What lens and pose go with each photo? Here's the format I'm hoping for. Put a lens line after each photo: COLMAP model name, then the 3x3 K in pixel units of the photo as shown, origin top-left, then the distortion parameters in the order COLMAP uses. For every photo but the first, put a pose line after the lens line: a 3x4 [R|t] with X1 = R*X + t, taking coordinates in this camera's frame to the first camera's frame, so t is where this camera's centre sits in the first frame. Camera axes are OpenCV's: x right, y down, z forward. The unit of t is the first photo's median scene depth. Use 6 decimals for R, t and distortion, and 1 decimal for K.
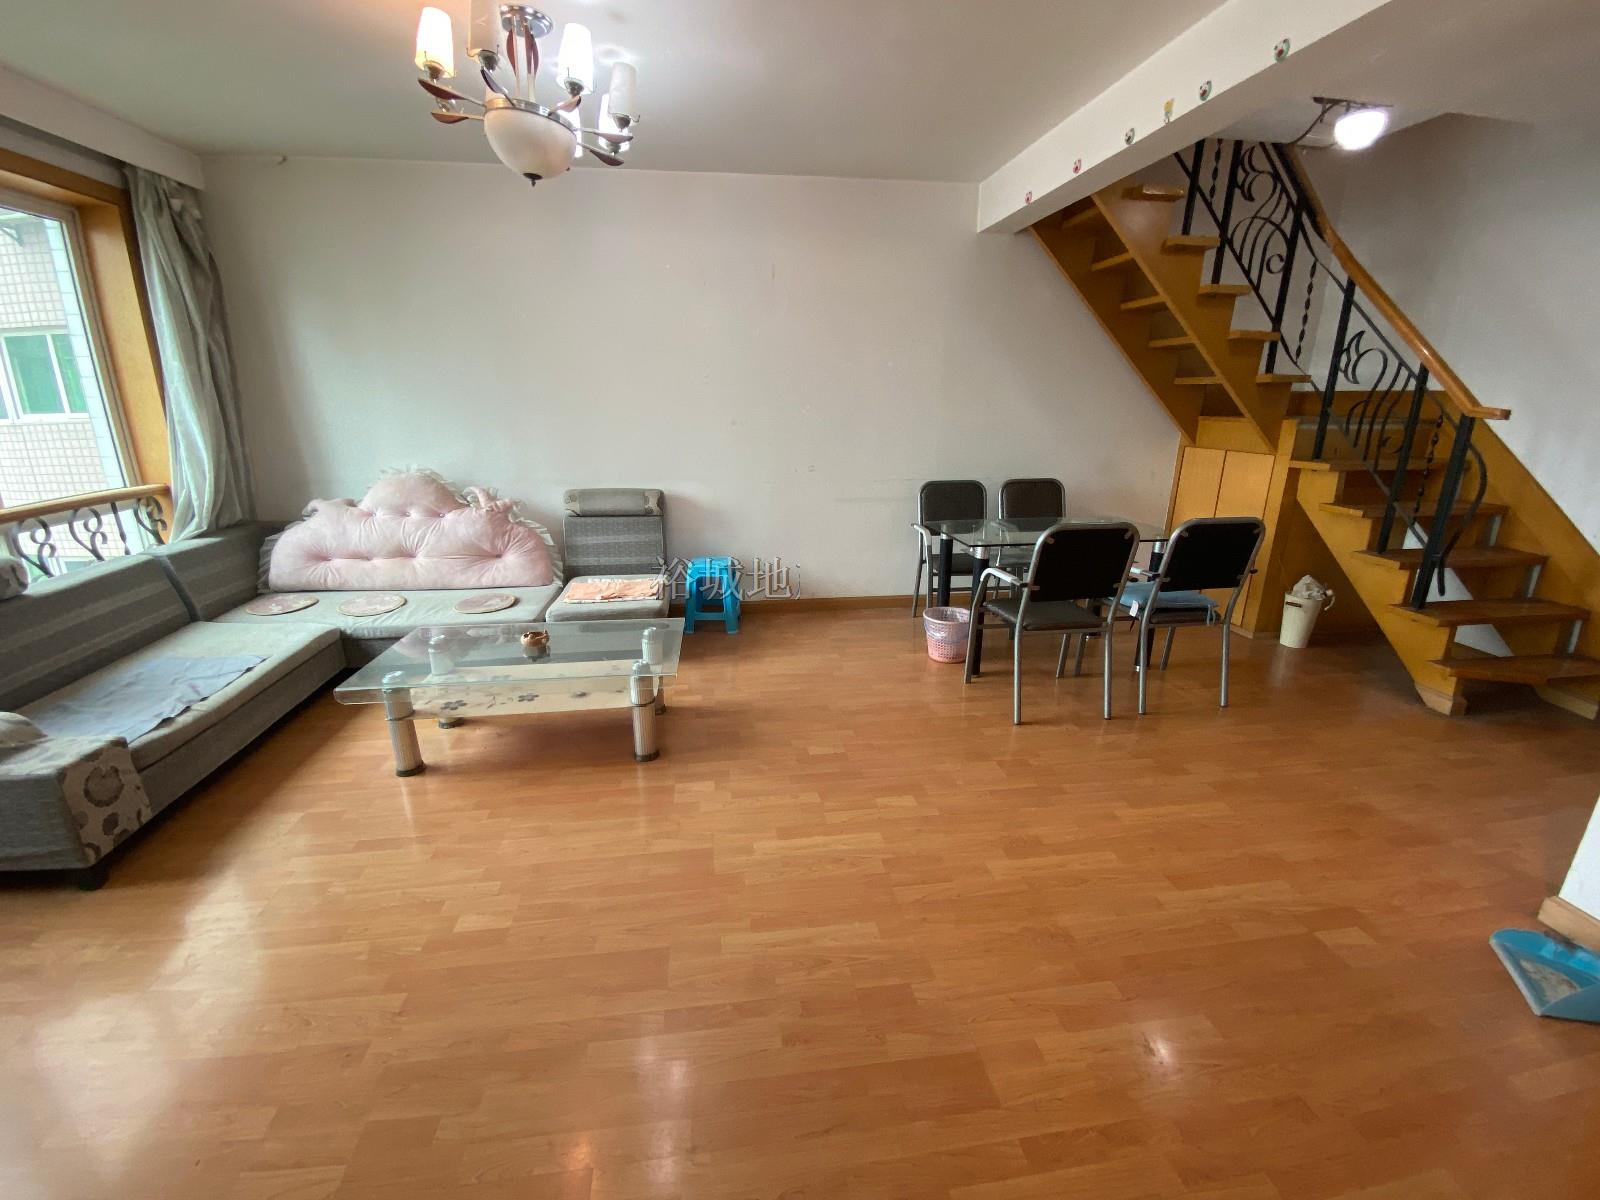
lens RADIAL K [[651.0, 0, 795.2], [0, 651.0, 596.2], [0, 0, 1]] dist [0.014329, -0.018128]
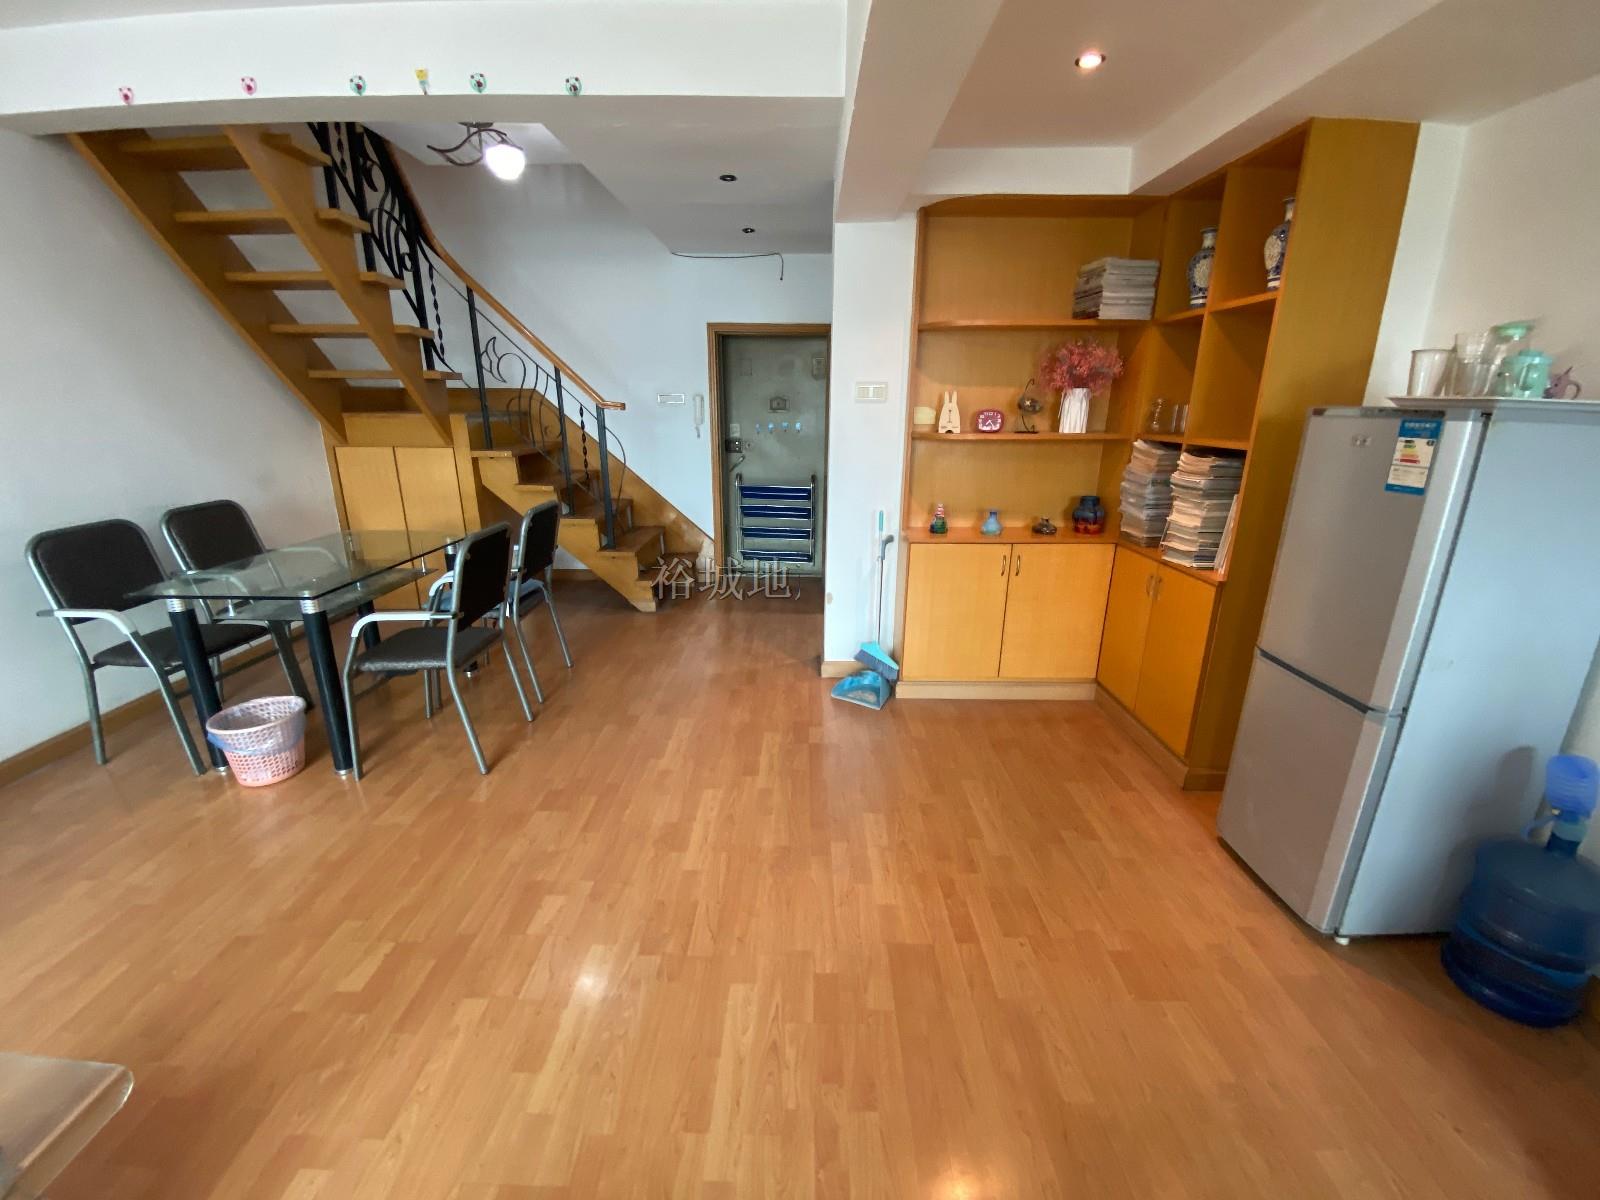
lens RADIAL K [[651.0, 0, 795.2], [0, 651.0, 596.2], [0, 0, 1]] dist [0.014329, -0.018128]
pose [[0.151708, -0.280624, 0.947753, -0.296318], [0.276881, 0.932528, 0.231795, -0.091122], [-0.948853, 0.227250, 0.219171, 0.322155]]
